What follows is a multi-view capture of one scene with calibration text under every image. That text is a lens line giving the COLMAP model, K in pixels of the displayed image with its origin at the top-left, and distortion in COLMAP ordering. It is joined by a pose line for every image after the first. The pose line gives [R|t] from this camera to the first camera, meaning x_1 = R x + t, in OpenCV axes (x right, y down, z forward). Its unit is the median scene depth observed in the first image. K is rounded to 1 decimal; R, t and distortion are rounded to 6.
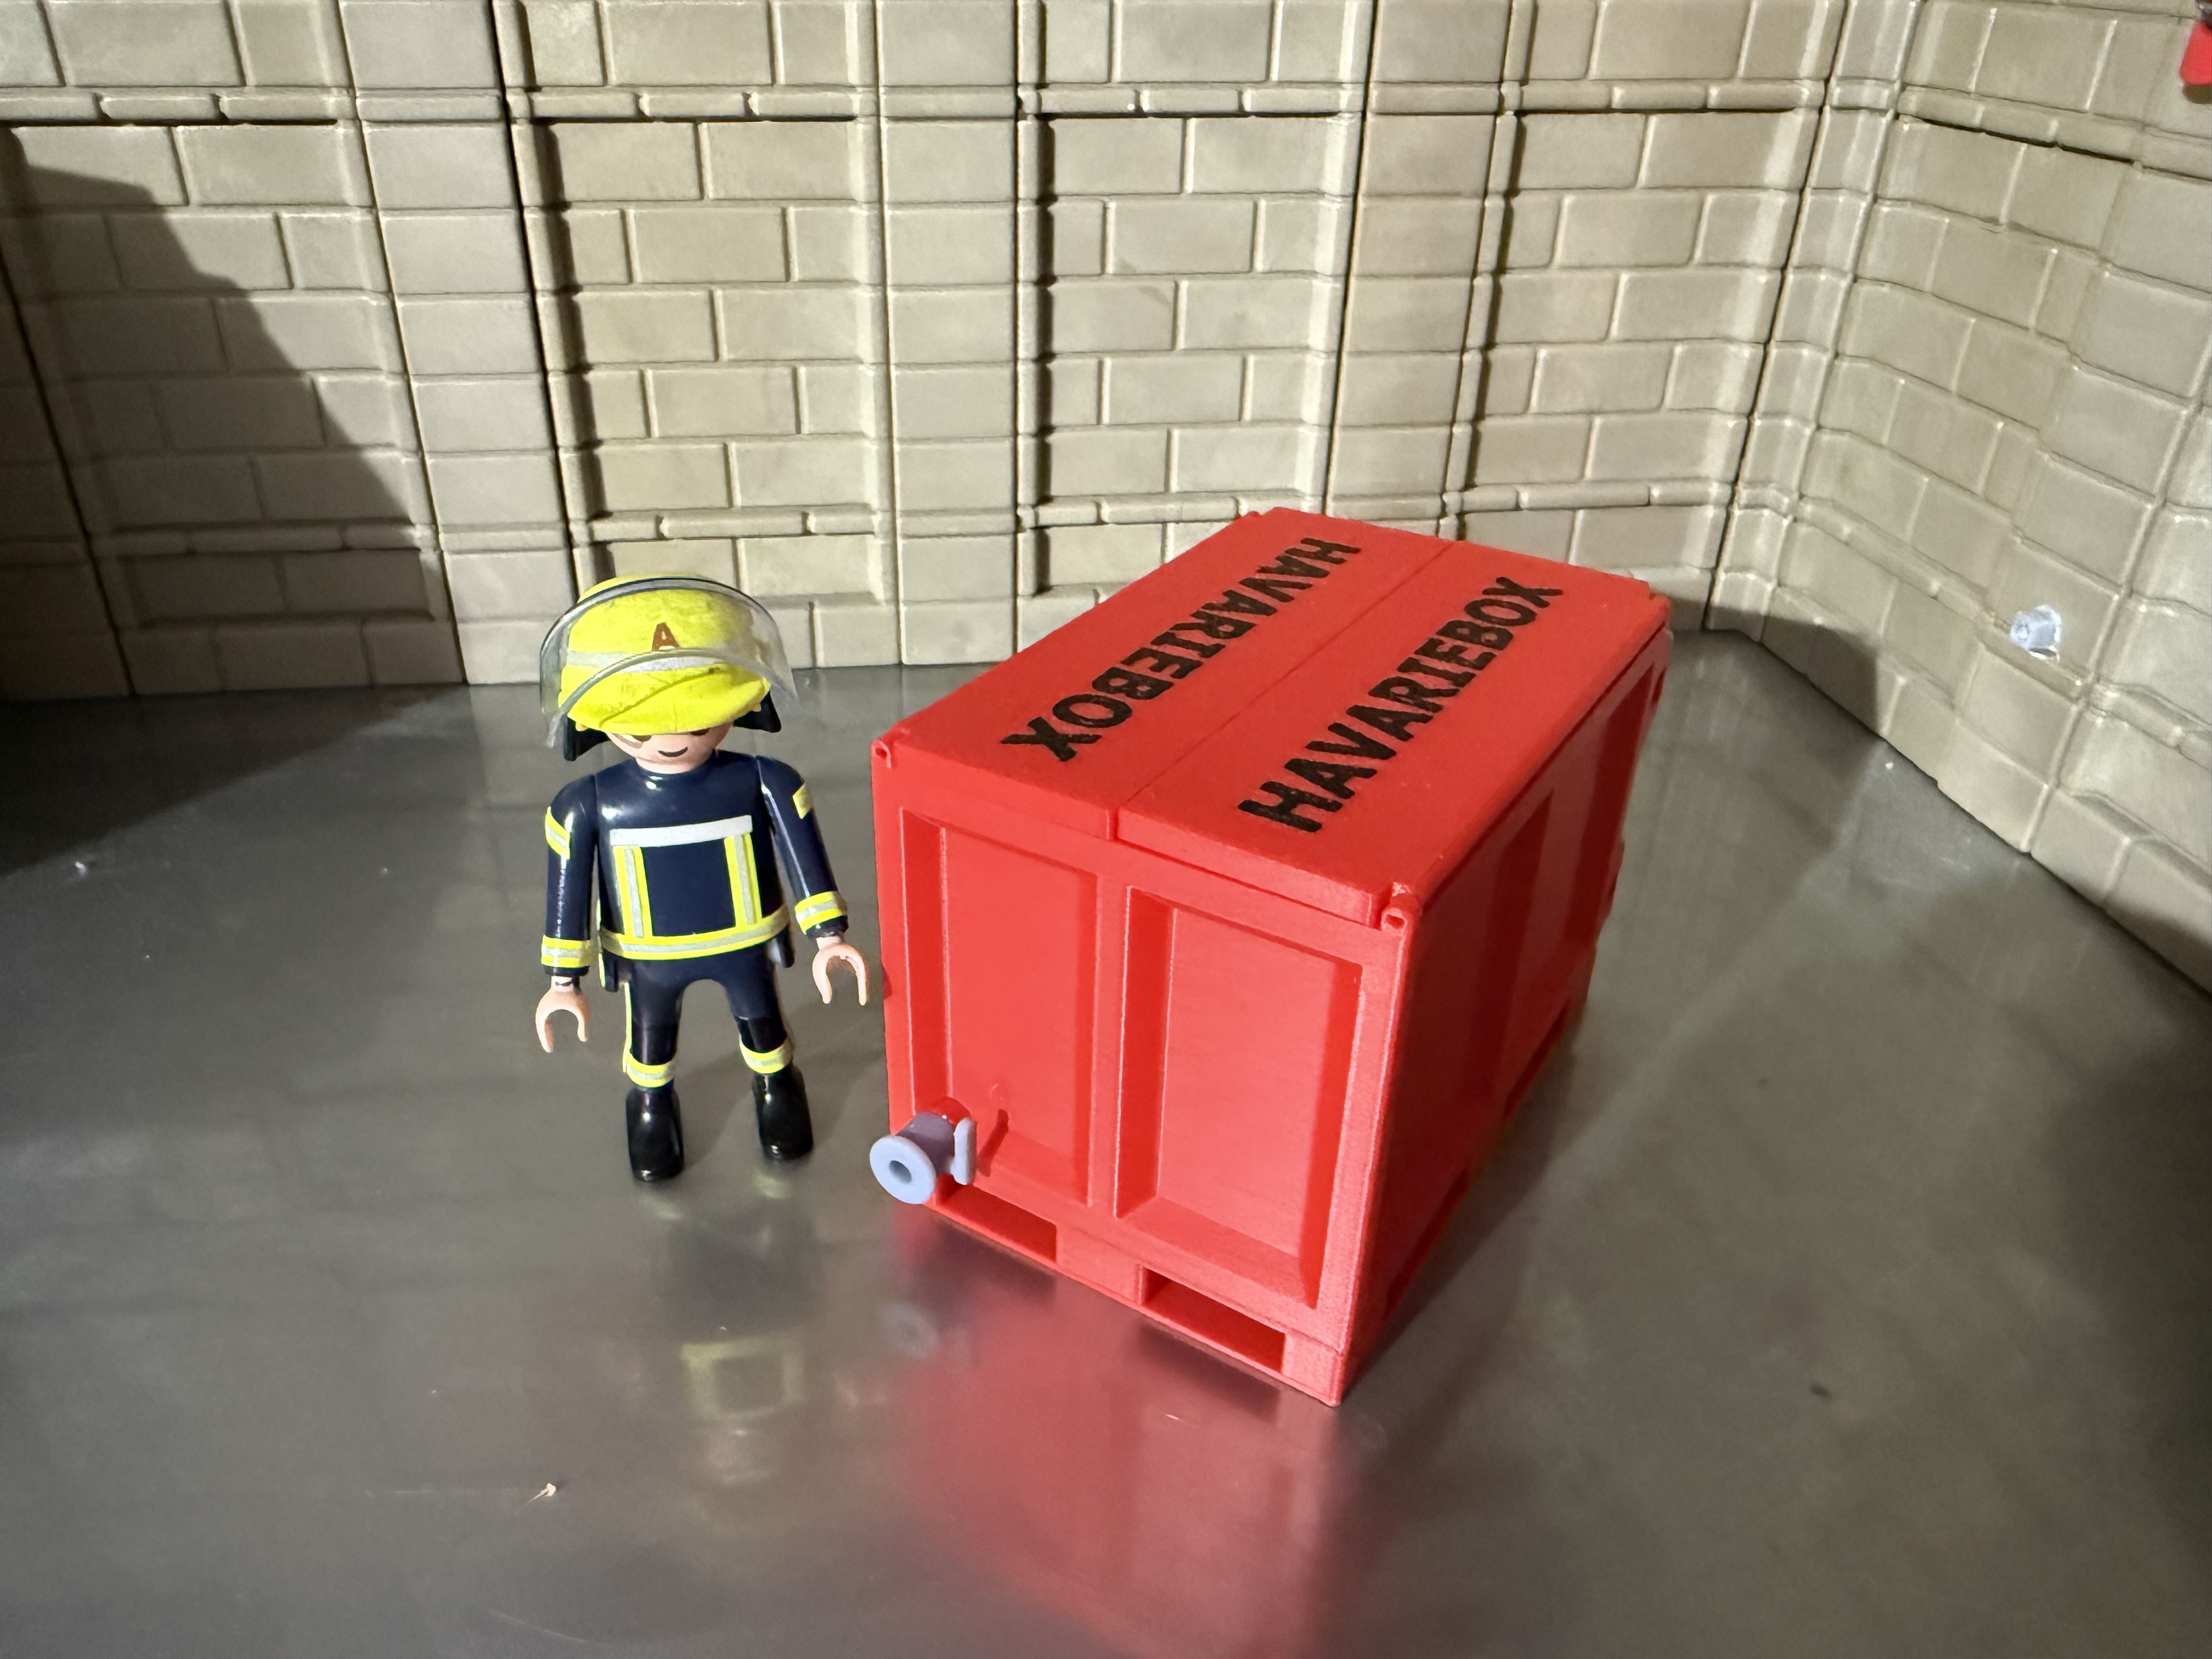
lens RADIAL K [[1616.6, 0, 1030.9], [0, 1616.6, 828.8], [0, 0, 1]] dist [-0.003383, -0.000561]
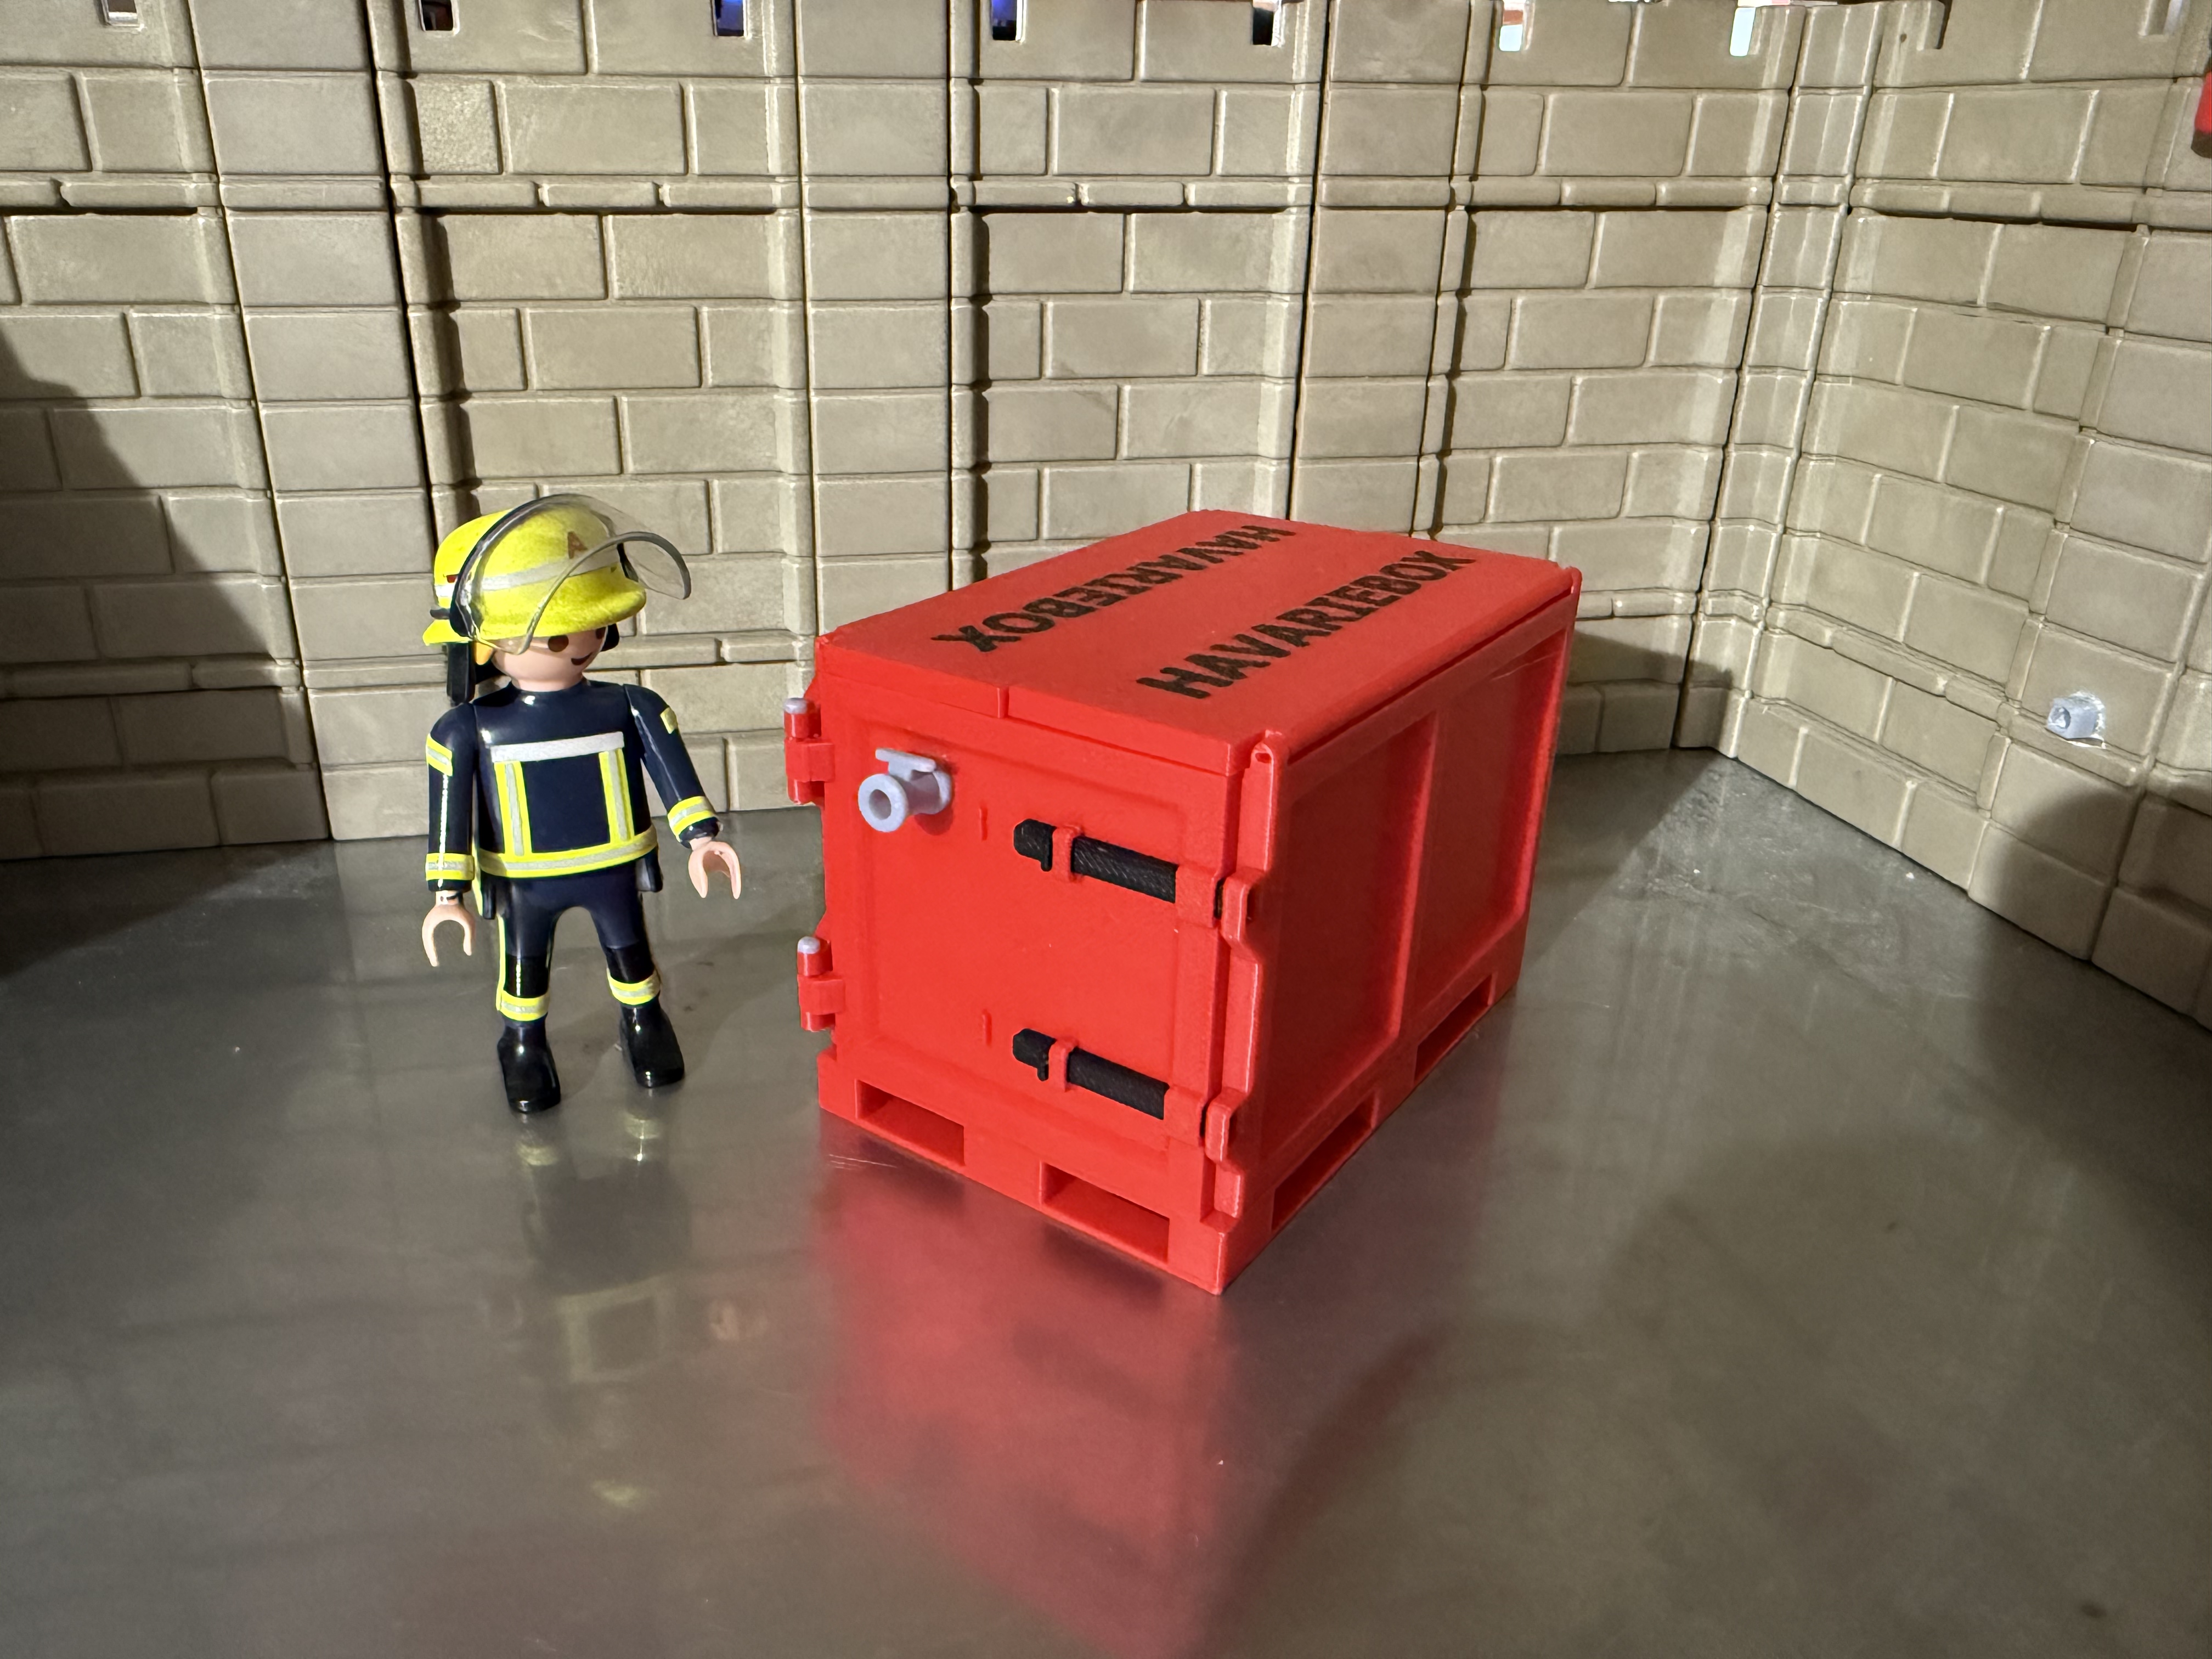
lens RADIAL K [[1616.6, 0, 998.0], [0, 1616.6, 814.6], [0, 0, 1]] dist [-0.003383, -0.000561]
pose [[0.997046, -0.029169, 0.071047, -0.054738], [0.037778, 0.991686, -0.123009, 0.020145], [-0.066869, 0.125329, 0.989859, 0.114517]]
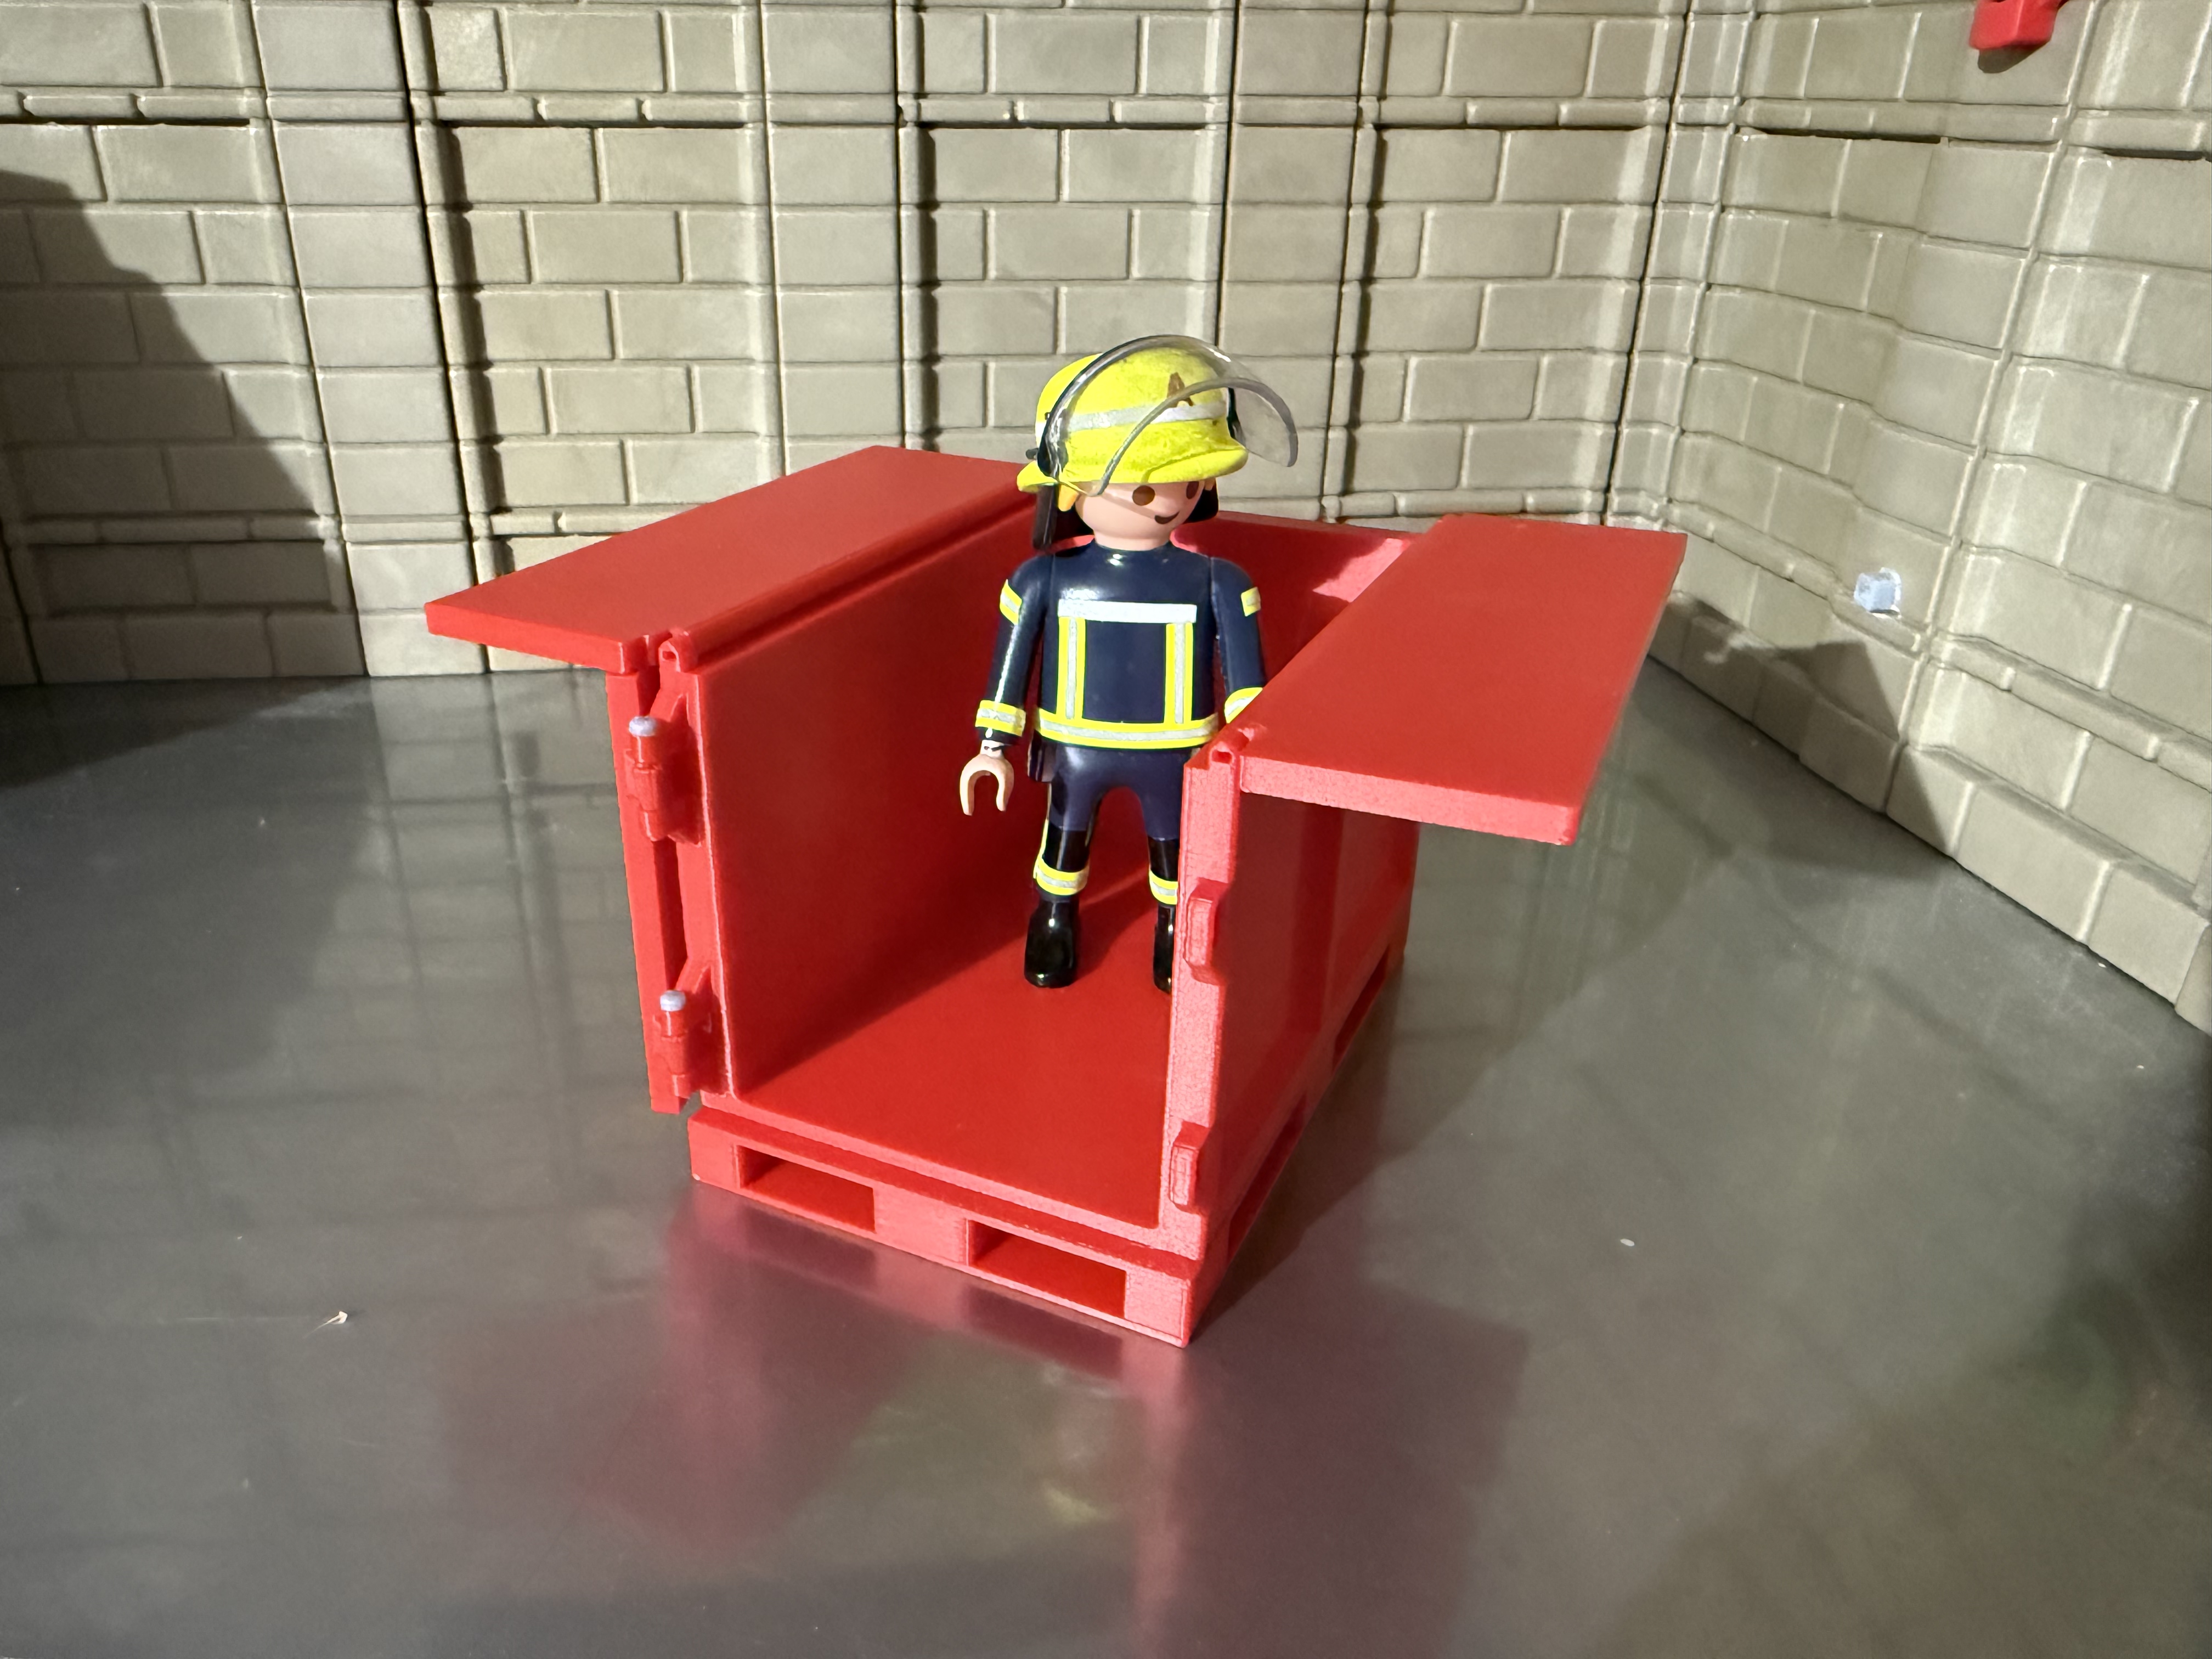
lens RADIAL K [[1616.6, 0, 1002.0], [0, 1616.6, 835.5], [0, 0, 1]] dist [-0.003383, -0.000561]
pose [[0.999995, 0.002179, -0.002184, 0.059978], [-0.002354, 0.996509, -0.083450, 0.104326], [0.001994, 0.083455, 0.996510, -0.010159]]
